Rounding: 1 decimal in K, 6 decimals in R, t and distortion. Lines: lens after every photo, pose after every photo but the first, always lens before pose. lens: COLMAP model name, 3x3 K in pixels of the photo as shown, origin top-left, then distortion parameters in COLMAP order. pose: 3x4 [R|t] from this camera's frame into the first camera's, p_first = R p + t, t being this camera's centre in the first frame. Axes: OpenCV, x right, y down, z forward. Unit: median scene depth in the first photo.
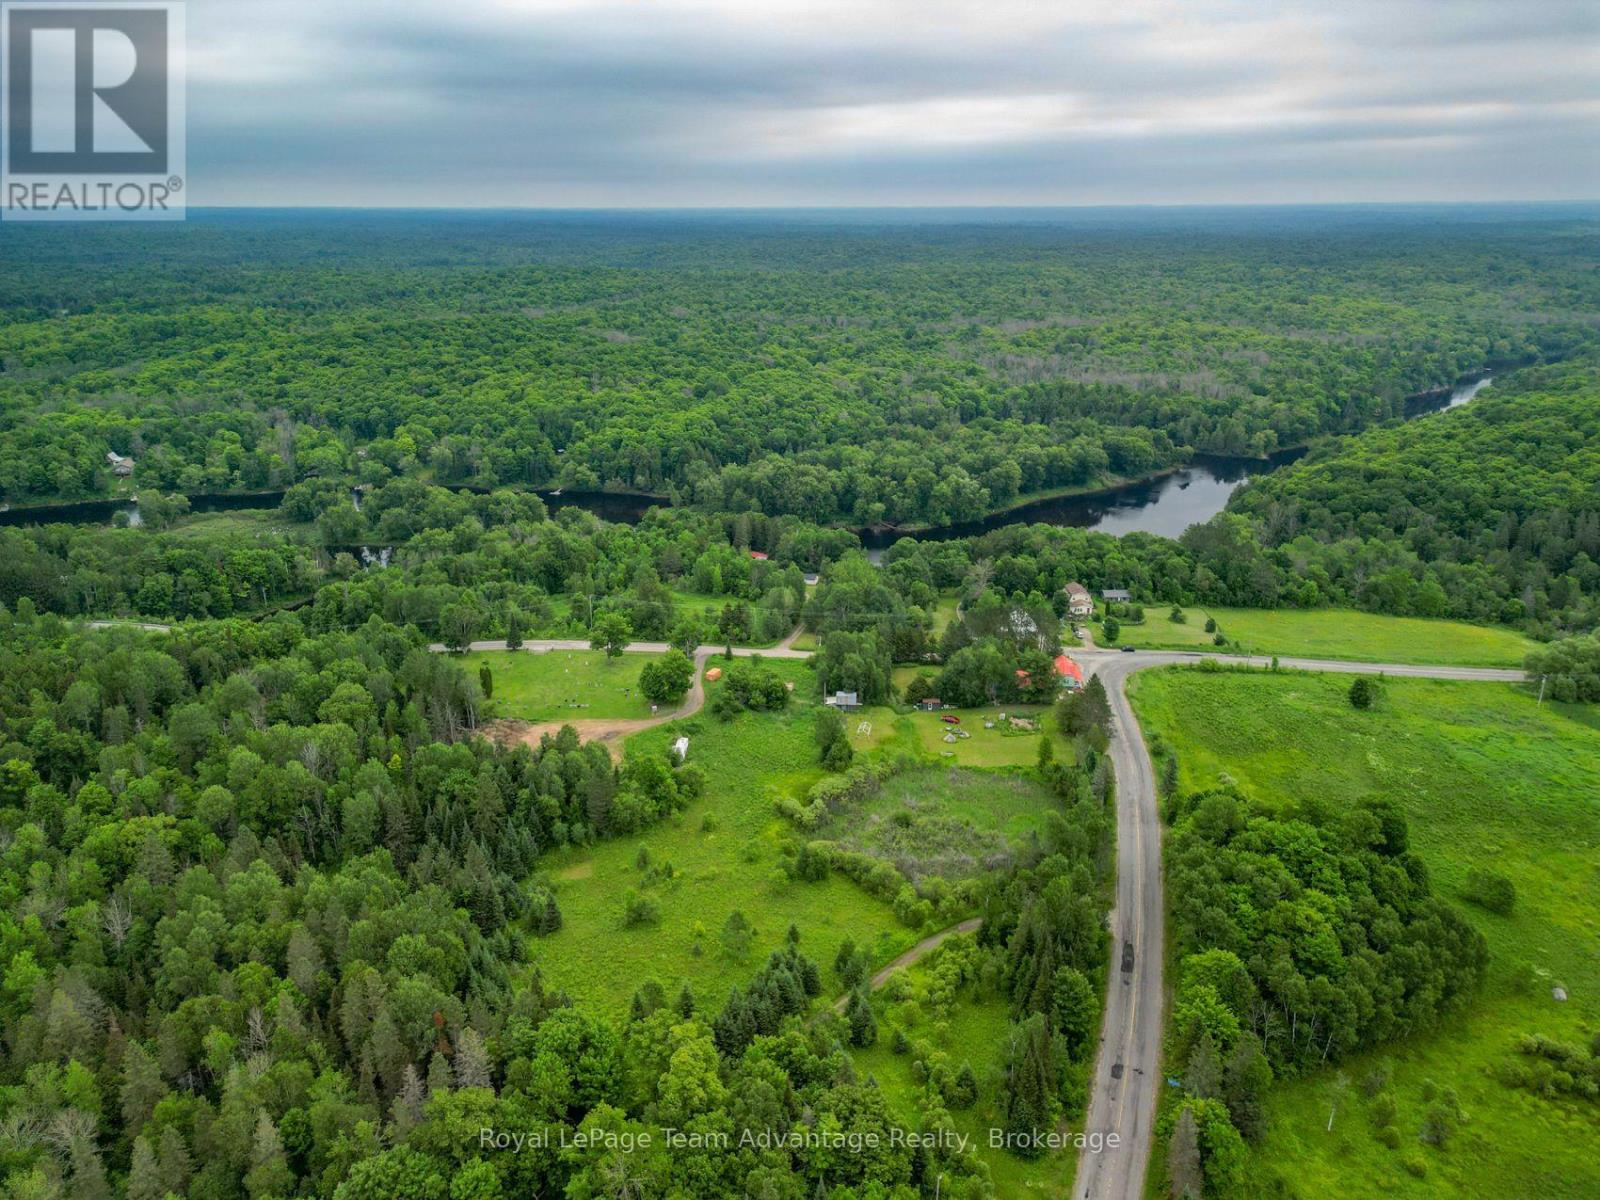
lens RADIAL K [[1121.7, 0, 800.0], [0, 1121.7, 600.0], [0, 0, 1]] dist [0.080017, -0.090428]
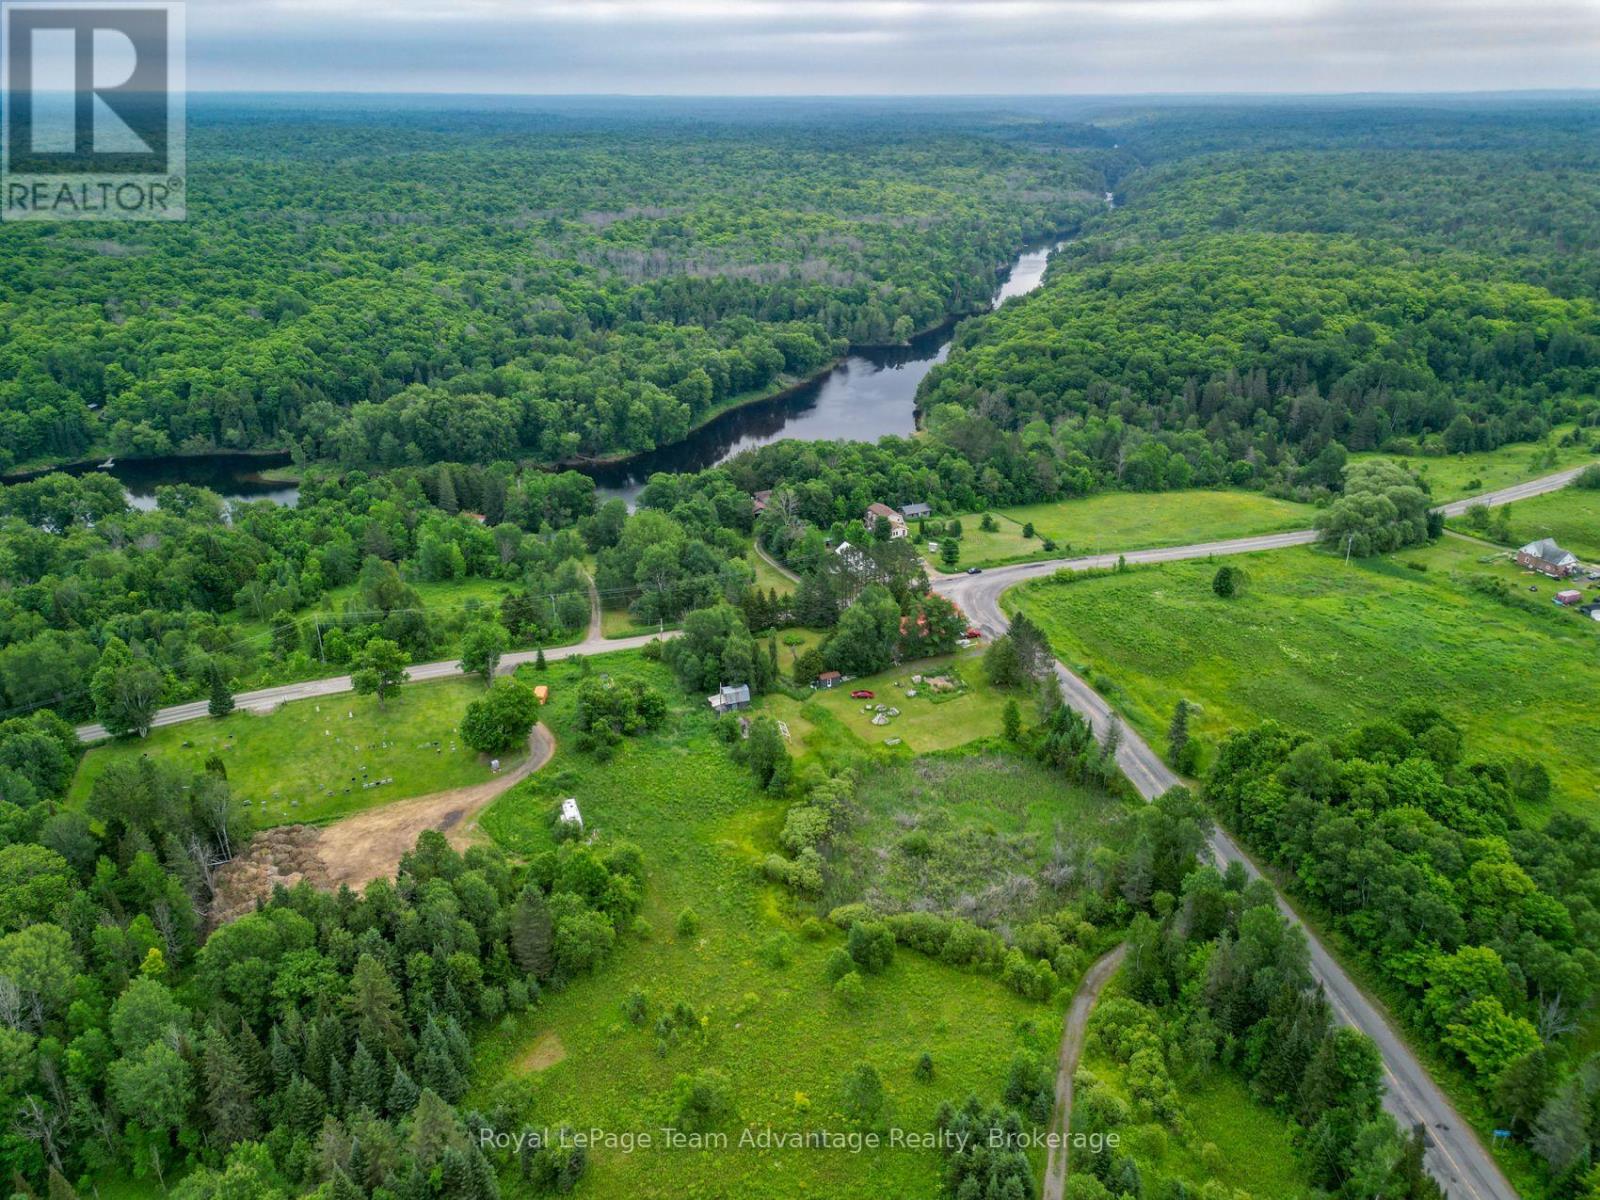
lens RADIAL K [[1121.7, 0, 800.0], [0, 1121.7, 600.0], [0, 0, 1]] dist [0.080017, -0.090428]
pose [[0.908973, -0.166837, 0.382013, -0.114314], [0.134593, 0.984795, 0.109836, -0.031713], [-0.394529, -0.048422, 0.917607, 0.147222]]
